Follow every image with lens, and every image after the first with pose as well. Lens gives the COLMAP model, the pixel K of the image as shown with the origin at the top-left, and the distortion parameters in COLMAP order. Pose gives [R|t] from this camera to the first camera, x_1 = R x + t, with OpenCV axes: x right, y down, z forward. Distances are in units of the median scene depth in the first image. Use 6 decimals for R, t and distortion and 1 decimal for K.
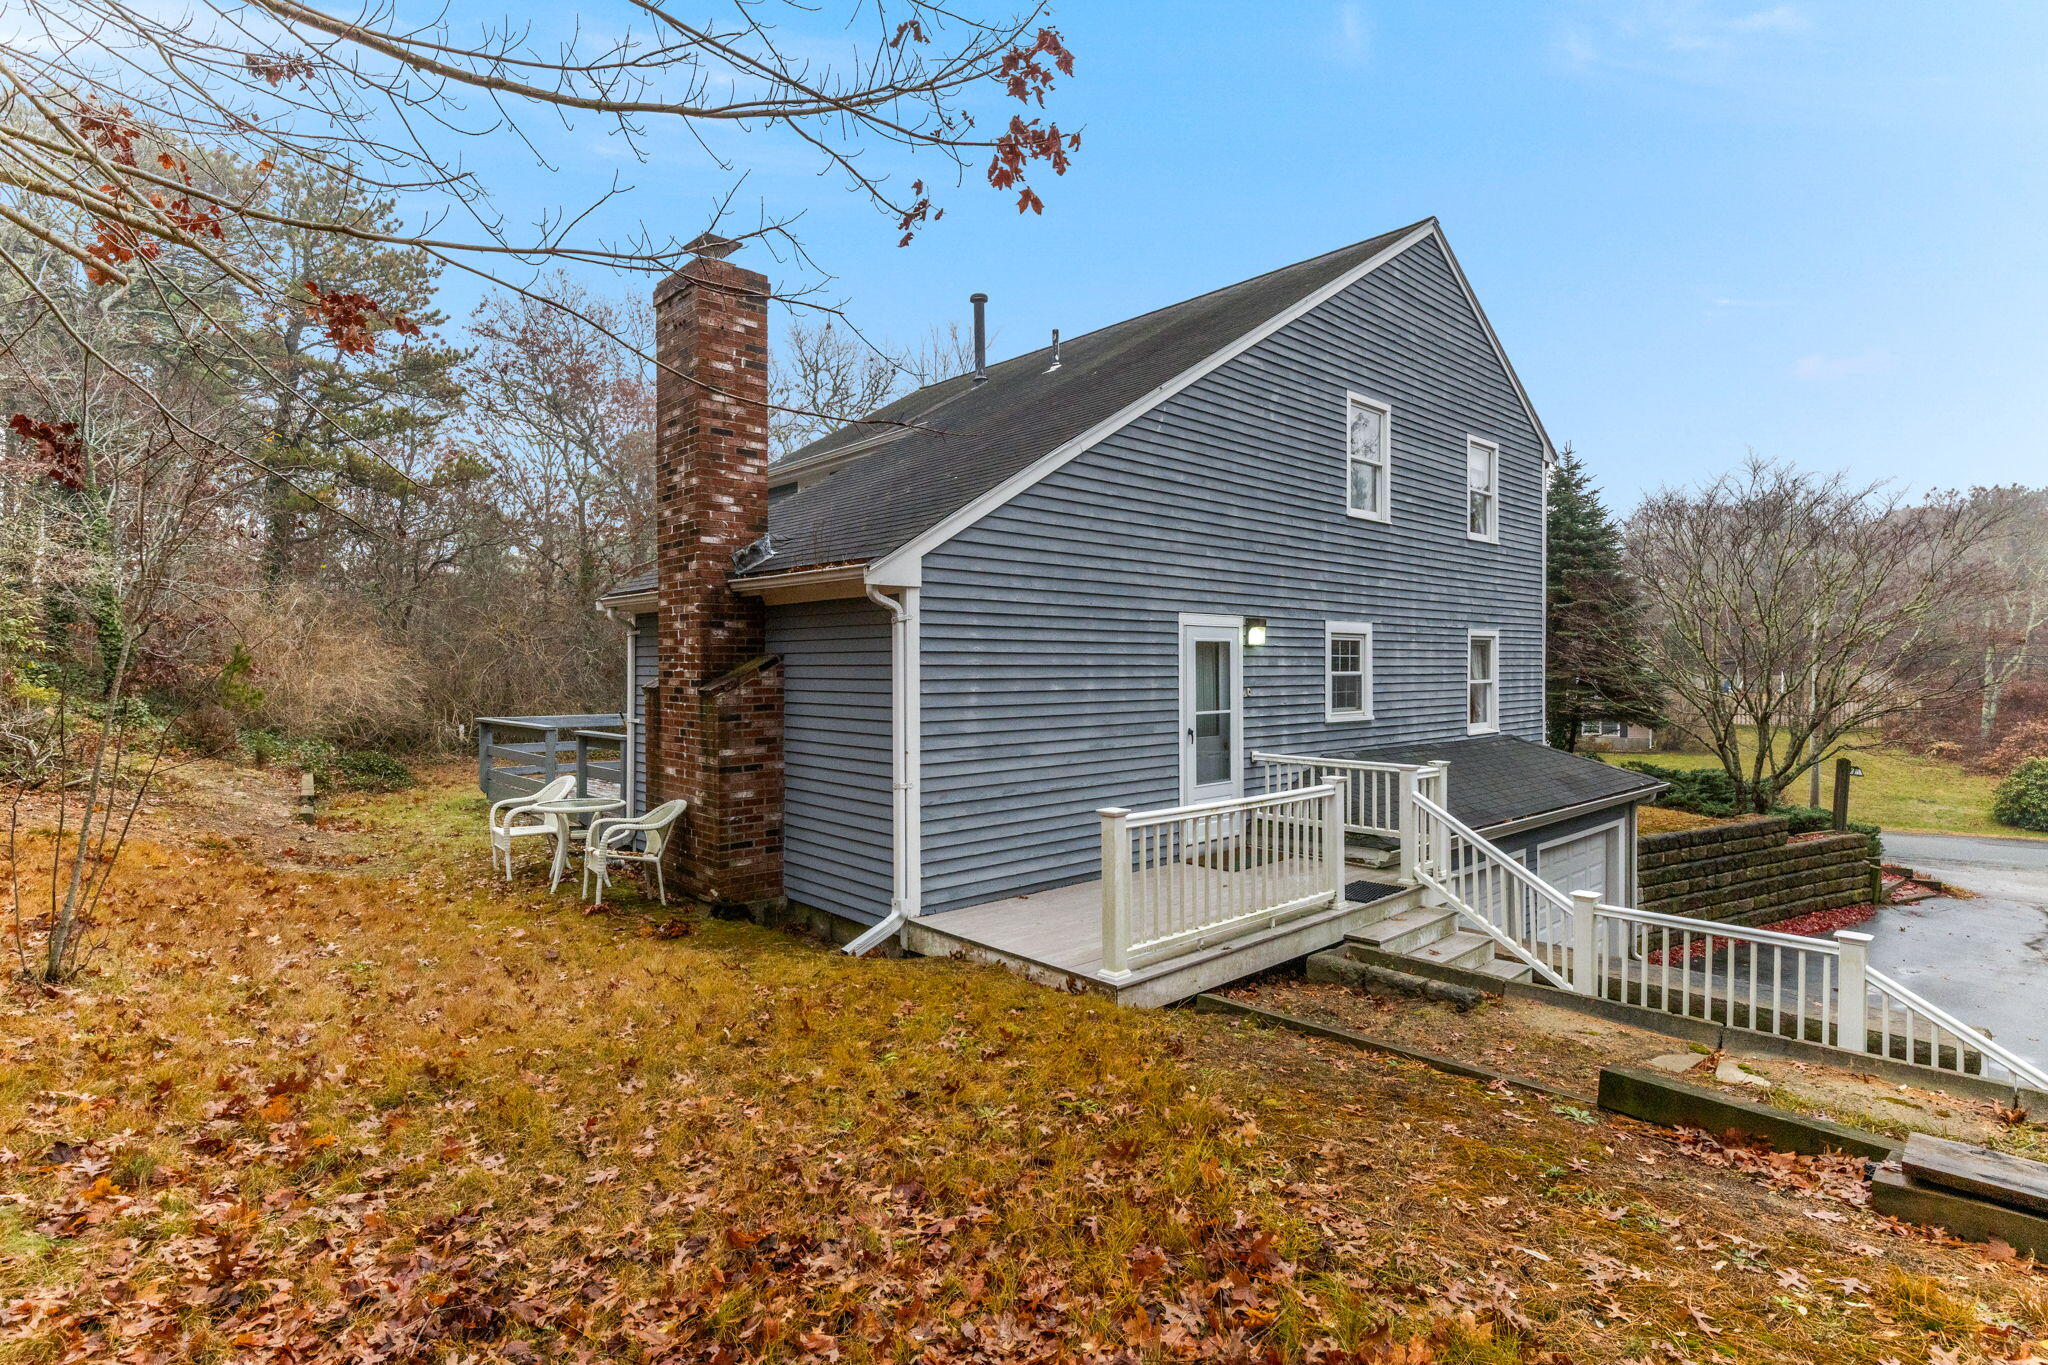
lens RADIAL K [[999.6, 0, 1026.1], [0, 999.6, 669.1], [0, 0, 1]] dist [-0.000544, -0.000383]
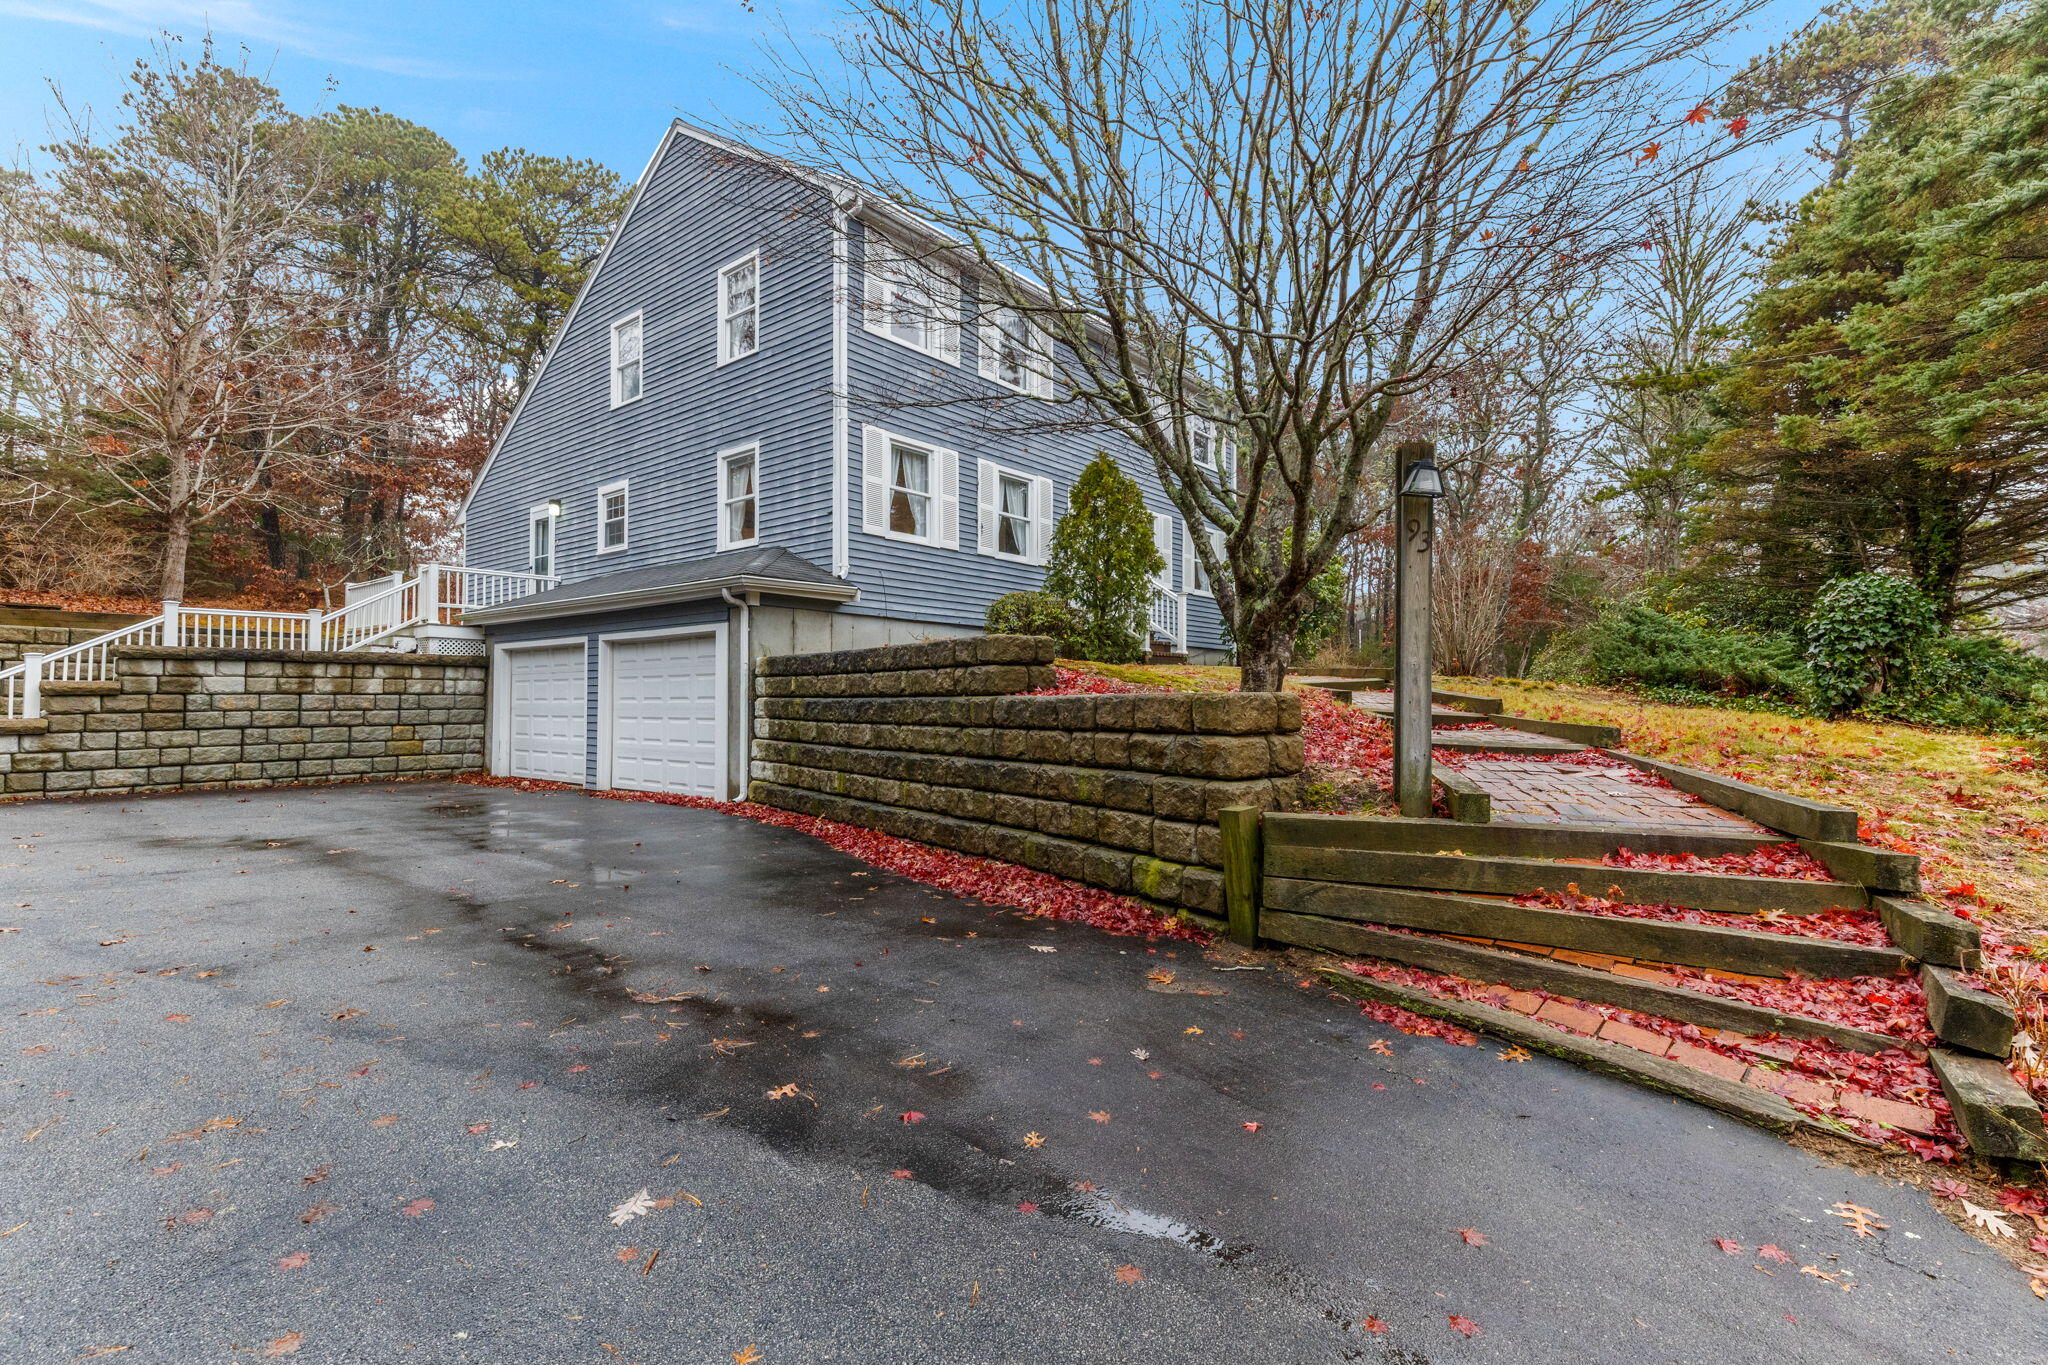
lens RADIAL K [[921.9, 0, 1030.1], [0, 921.9, 686.6], [0, 0, 1]] dist [-0.000183, -0.000031]
pose [[0.158556, -0.013318, -0.987260, 1.941269], [-0.007121, 0.999868, -0.014631, 0.292255], [0.987324, 0.009350, 0.158441, 1.567788]]
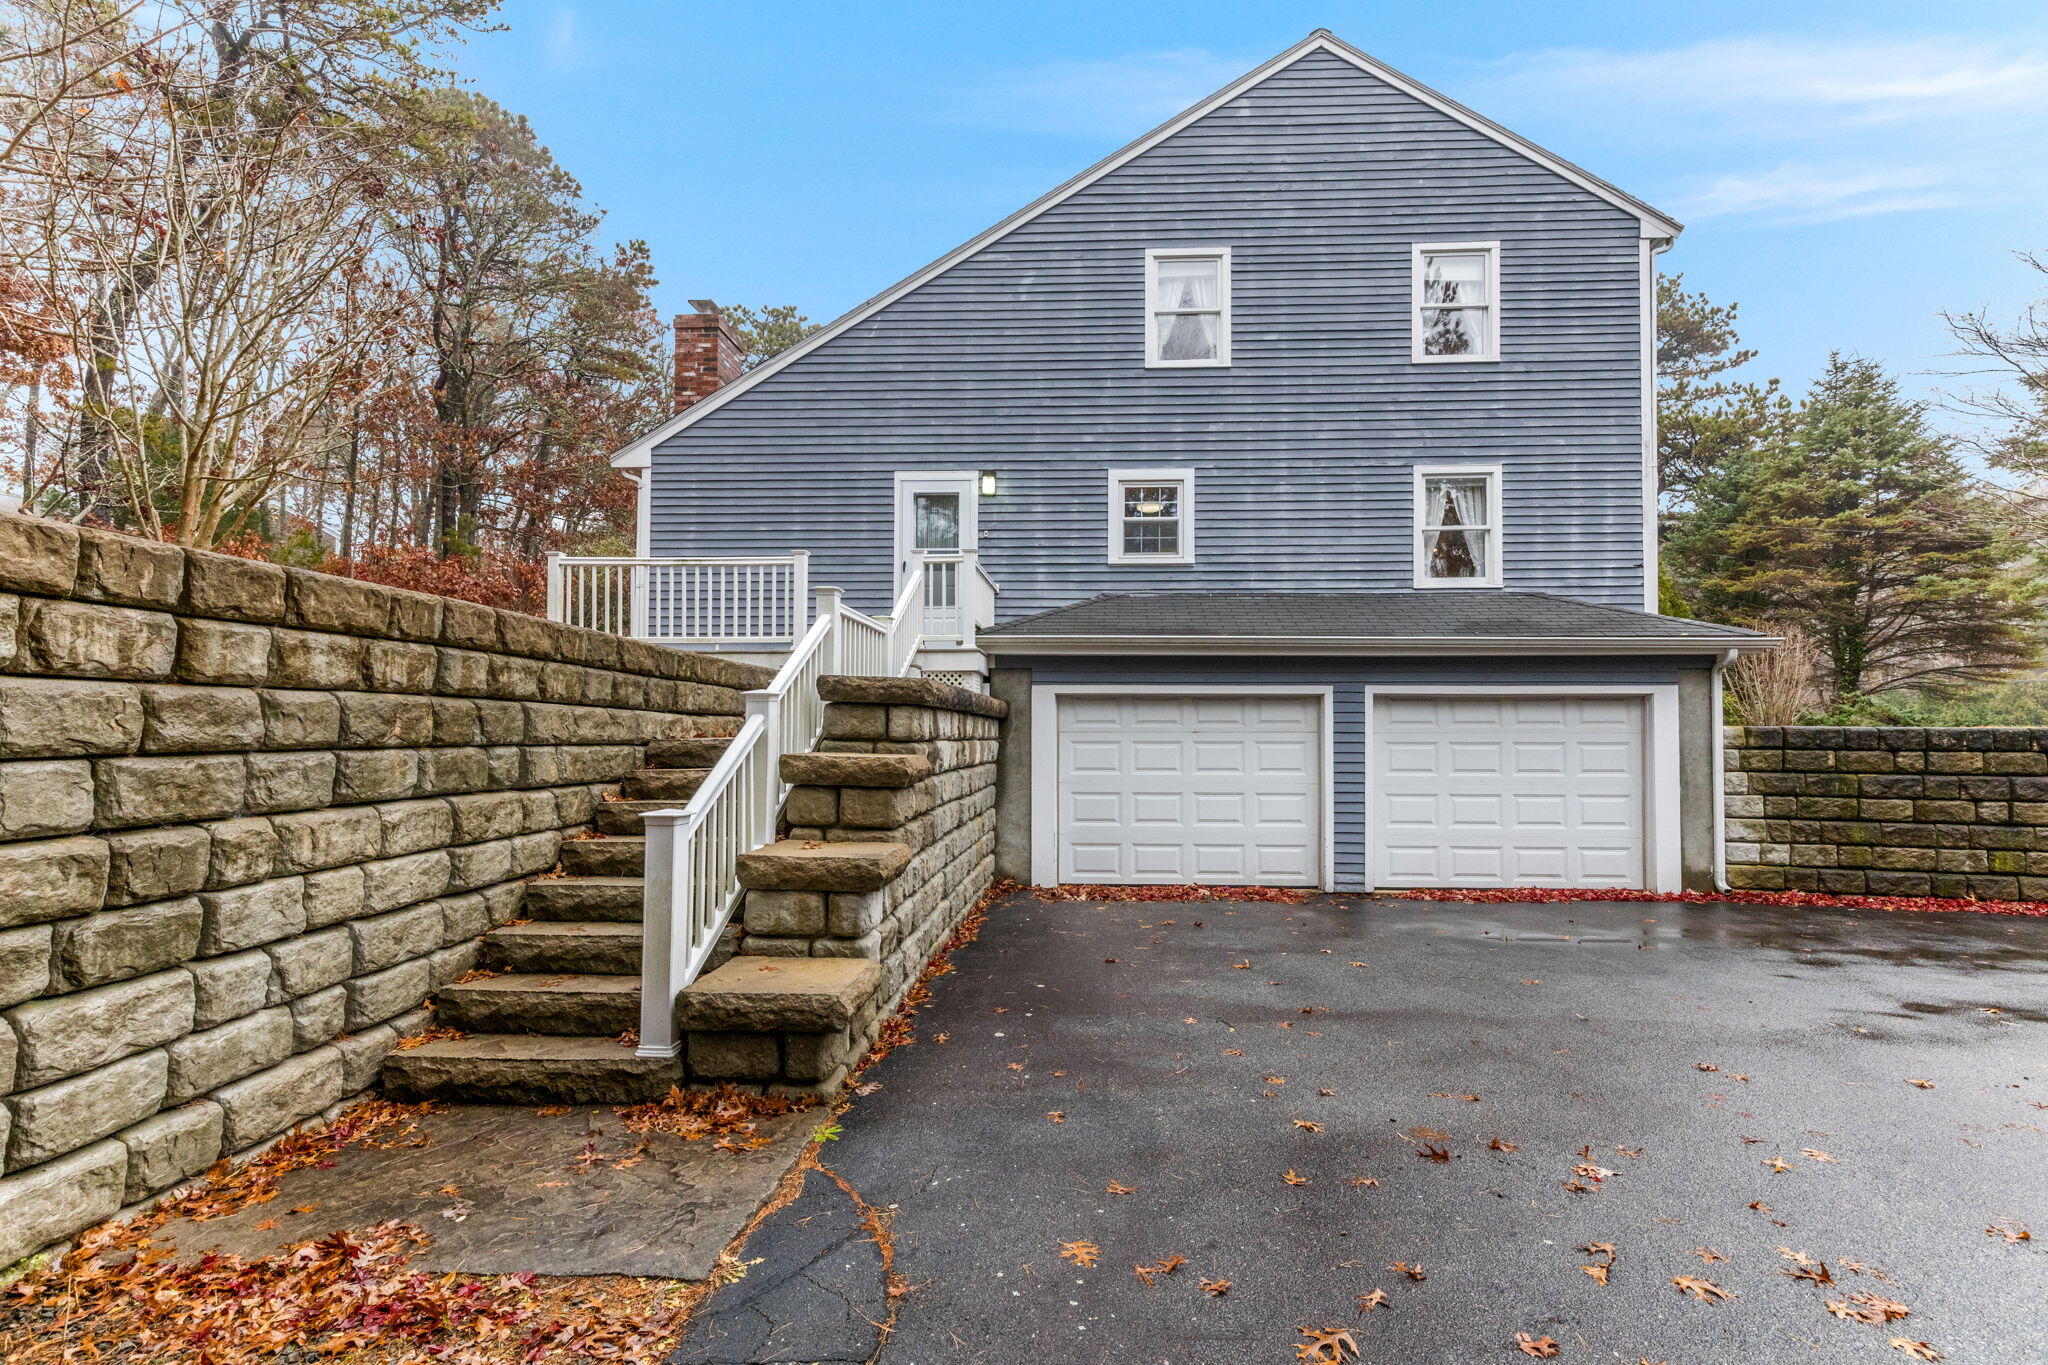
lens RADIAL K [[999.6, 0, 1022.9], [0, 999.6, 695.5], [0, 0, 1]] dist [-0.000544, -0.000383]
pose [[0.696451, -0.014122, -0.717465, 1.105037], [-0.007703, 0.999602, -0.027153, 0.247622], [0.717563, 0.024437, 0.696065, 0.211742]]
